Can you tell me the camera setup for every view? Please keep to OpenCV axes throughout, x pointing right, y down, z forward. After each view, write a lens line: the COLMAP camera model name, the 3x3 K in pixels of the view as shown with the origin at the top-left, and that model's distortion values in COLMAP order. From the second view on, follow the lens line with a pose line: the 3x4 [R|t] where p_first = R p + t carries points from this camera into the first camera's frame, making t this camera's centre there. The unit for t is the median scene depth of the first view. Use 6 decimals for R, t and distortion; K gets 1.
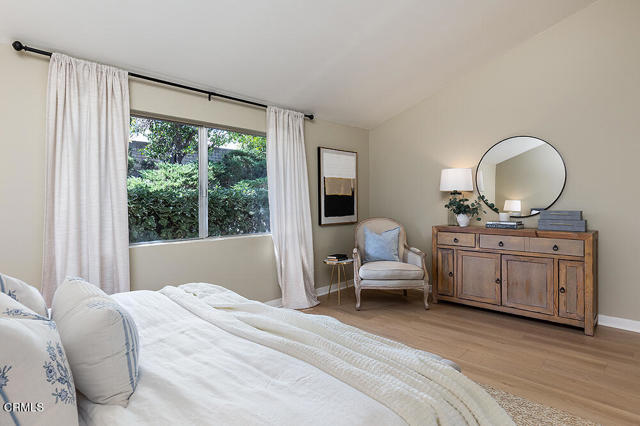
lens RADIAL K [[335.2, 0, 319.2], [0, 335.2, 210.4], [0, 0, 1]] dist [-0.003698, -0.000973]
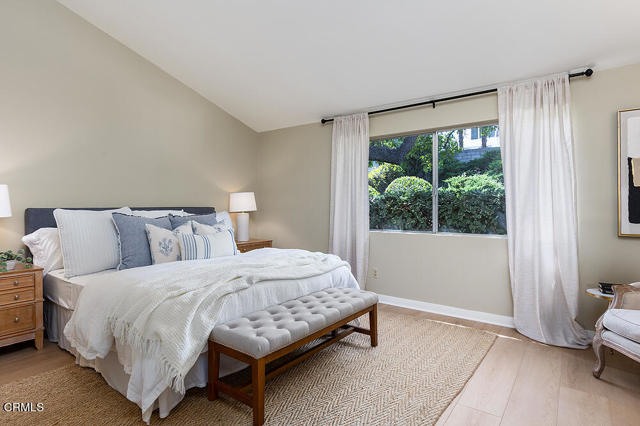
lens RADIAL K [[335.2, 0, 319.7], [0, 335.2, 209.3], [0, 0, 1]] dist [-0.003698, -0.000973]
pose [[0.159828, 0.021017, -0.986921, 0.671708], [-0.017284, 0.999680, 0.018489, -0.008632], [0.986994, 0.014103, 0.160140, 0.435605]]
